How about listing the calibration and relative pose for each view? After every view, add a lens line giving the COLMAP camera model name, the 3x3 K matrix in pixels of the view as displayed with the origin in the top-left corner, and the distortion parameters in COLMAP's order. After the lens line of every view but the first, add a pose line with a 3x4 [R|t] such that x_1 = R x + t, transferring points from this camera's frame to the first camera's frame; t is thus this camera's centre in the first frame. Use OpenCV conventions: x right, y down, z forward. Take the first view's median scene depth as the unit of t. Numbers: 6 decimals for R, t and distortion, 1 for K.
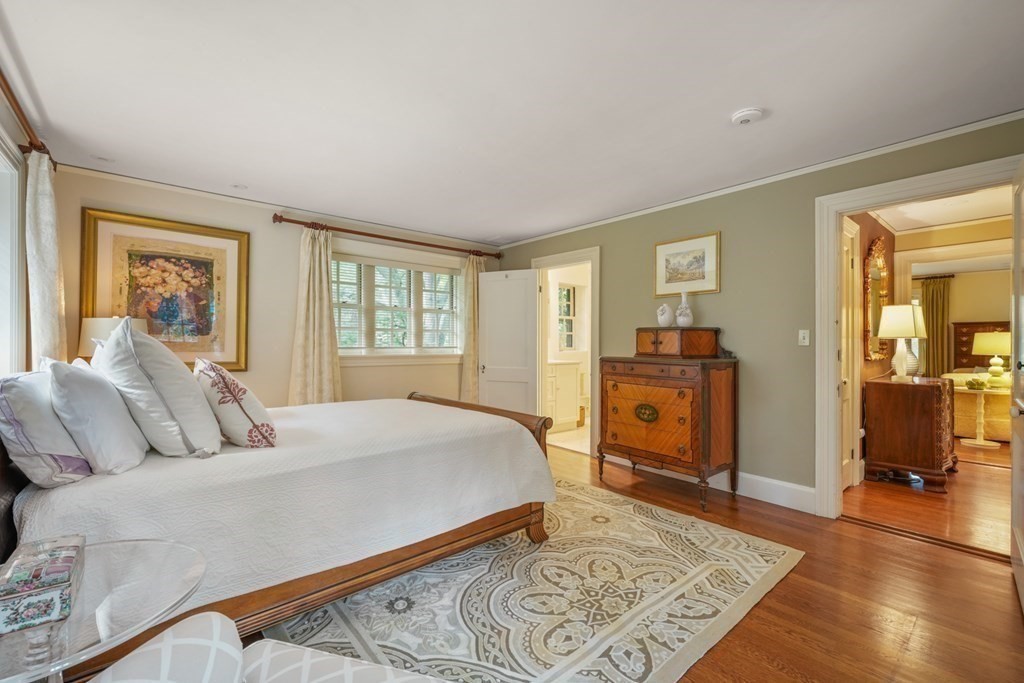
lens RADIAL K [[423.0, 0, 518.0], [0, 423.0, 339.5], [0, 0, 1]] dist [-0.000605, 0.000551]
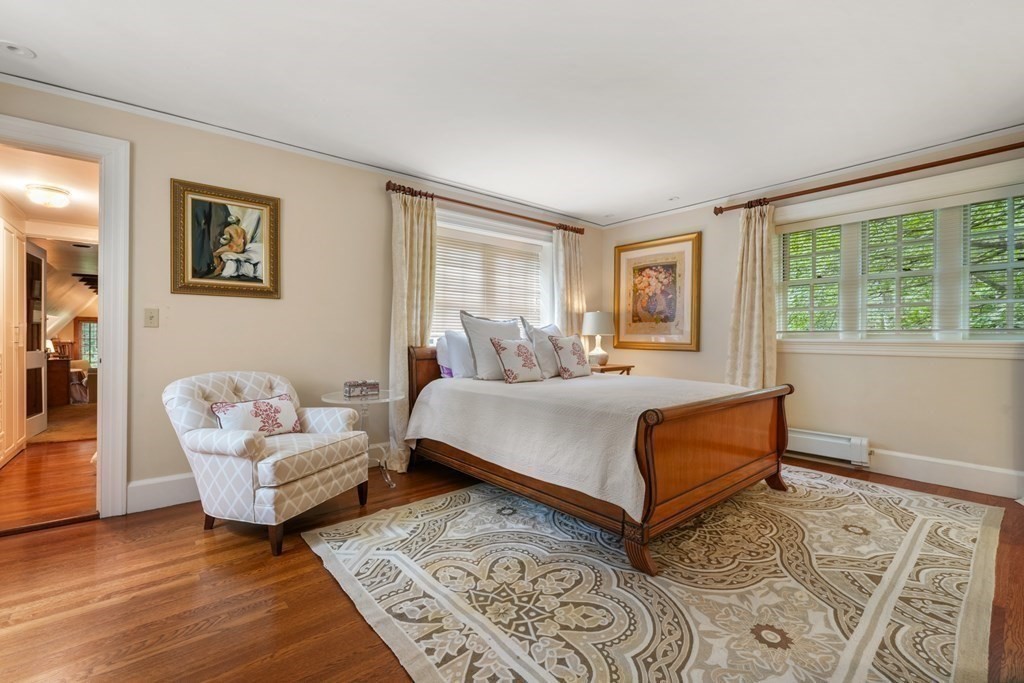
lens RADIAL K [[423.0, 0, 518.0], [0, 423.0, 339.5], [0, 0, 1]] dist [-0.000605, 0.000551]
pose [[0.022261, 0.001453, -0.999751, 0.778516], [0.008062, 0.999966, 0.001633, 0.055742], [0.999720, -0.008097, 0.022249, 0.733796]]
